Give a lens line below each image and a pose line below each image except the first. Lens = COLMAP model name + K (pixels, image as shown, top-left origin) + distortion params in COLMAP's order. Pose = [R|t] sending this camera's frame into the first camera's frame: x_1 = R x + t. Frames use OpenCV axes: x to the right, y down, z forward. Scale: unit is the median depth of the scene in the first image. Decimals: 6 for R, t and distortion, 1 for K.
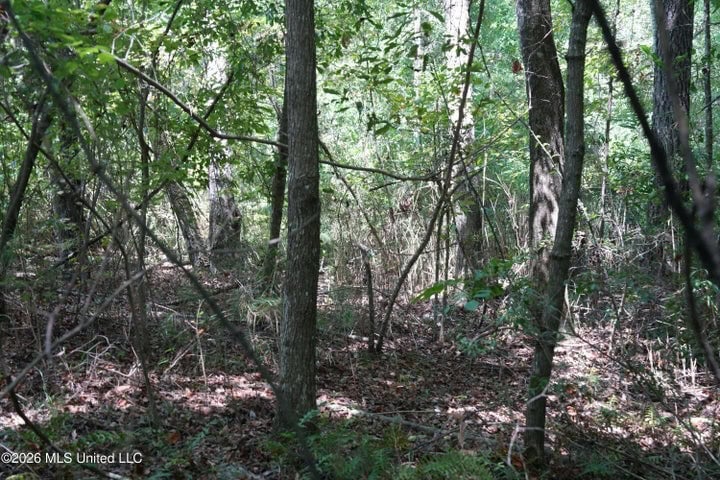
lens RADIAL K [[1191.3, 0, 355.9], [0, 1191.3, 238.5], [0, 0, 1]] dist [0.275463, 0.000000]
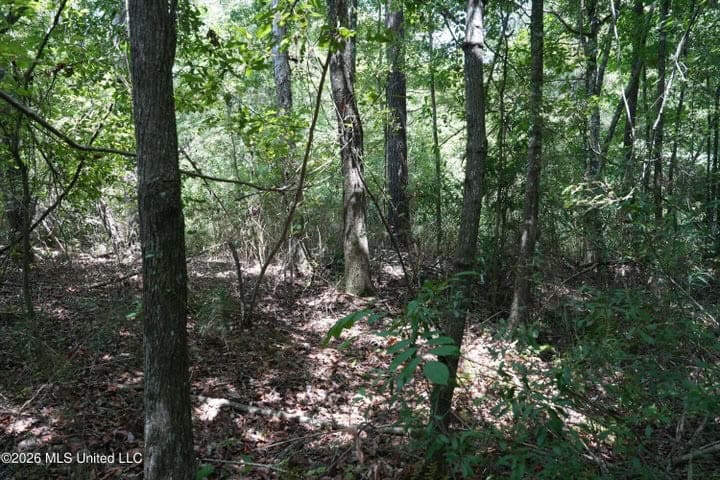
lens RADIAL K [[511.1, 0, 360.7], [0, 511.1, 237.5], [0, 0, 1]] dist [-0.068046, 0.011223]
pose [[0.964154, -0.047403, 0.261075, -0.005736], [0.039390, 0.998581, 0.035842, -0.022499], [-0.262404, -0.024274, 0.964653, 0.655637]]
